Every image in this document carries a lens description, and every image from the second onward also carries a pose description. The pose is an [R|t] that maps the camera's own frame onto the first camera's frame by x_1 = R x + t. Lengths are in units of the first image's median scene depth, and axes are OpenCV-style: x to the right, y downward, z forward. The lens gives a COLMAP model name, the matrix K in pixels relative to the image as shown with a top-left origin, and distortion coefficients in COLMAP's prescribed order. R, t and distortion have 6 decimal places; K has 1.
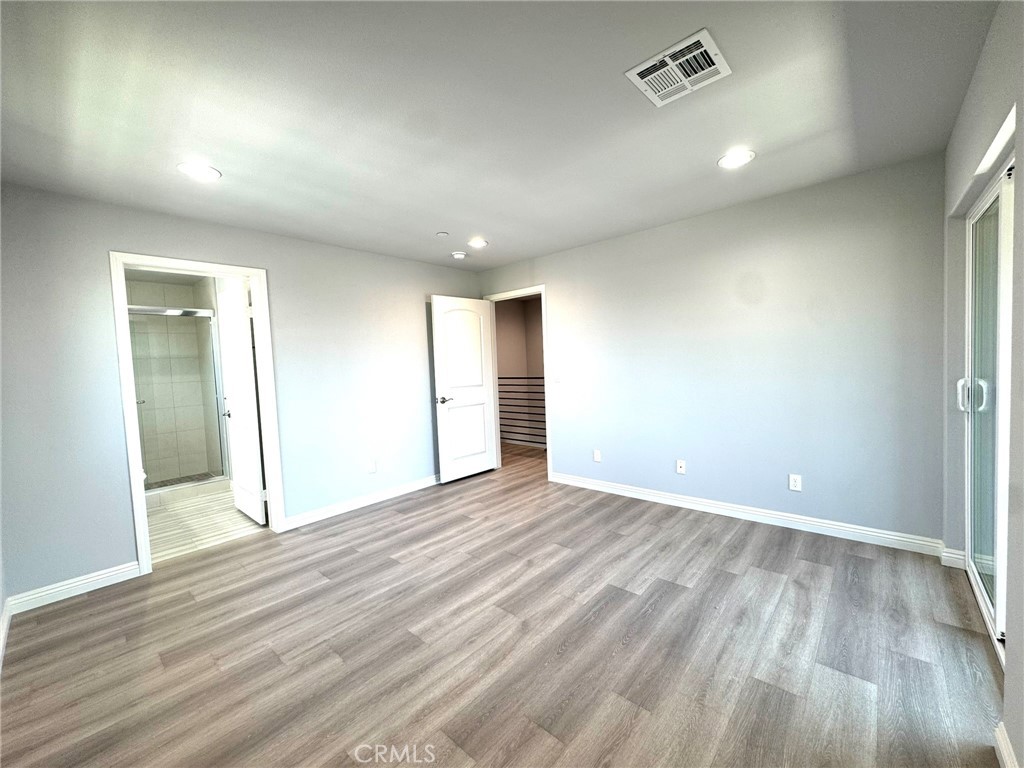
lens RADIAL K [[407.9, 0, 513.1], [0, 407.9, 382.5], [0, 0, 1]] dist [-0.002230, -0.000181]
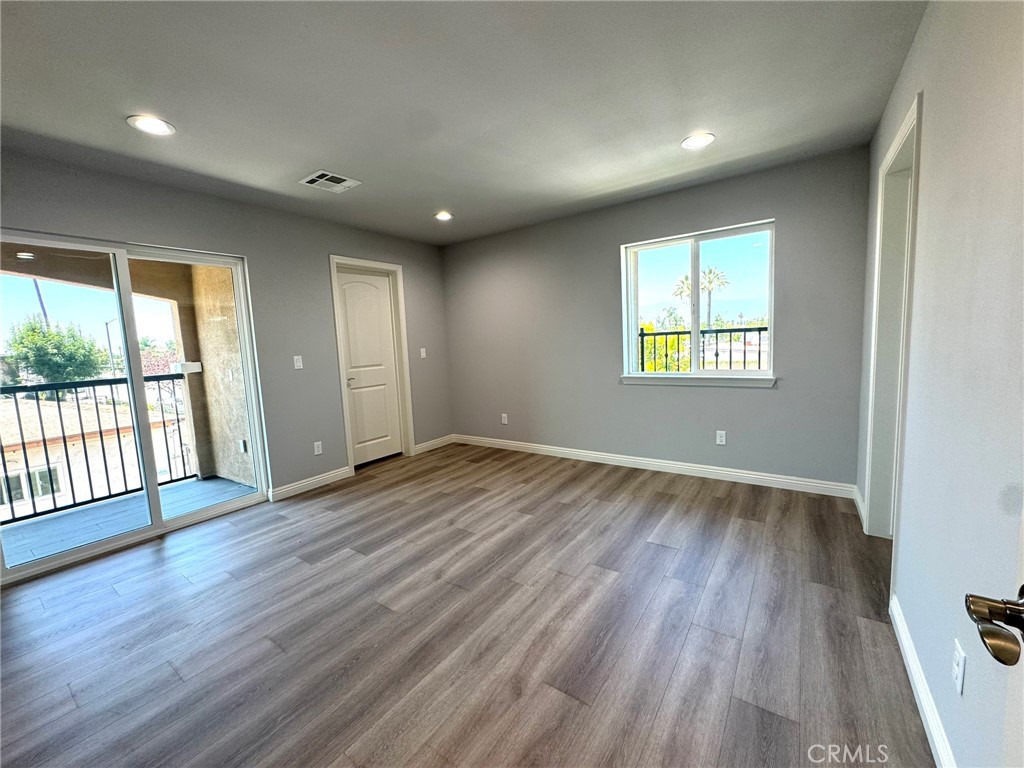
lens RADIAL K [[407.9, 0, 513.1], [0, 407.9, 382.5], [0, 0, 1]] dist [-0.002230, -0.000181]
pose [[-0.989097, 0.099984, -0.108125, -0.070879], [0.082519, 0.984396, 0.155419, -0.076427], [0.121977, 0.144802, -0.981913, 2.079305]]
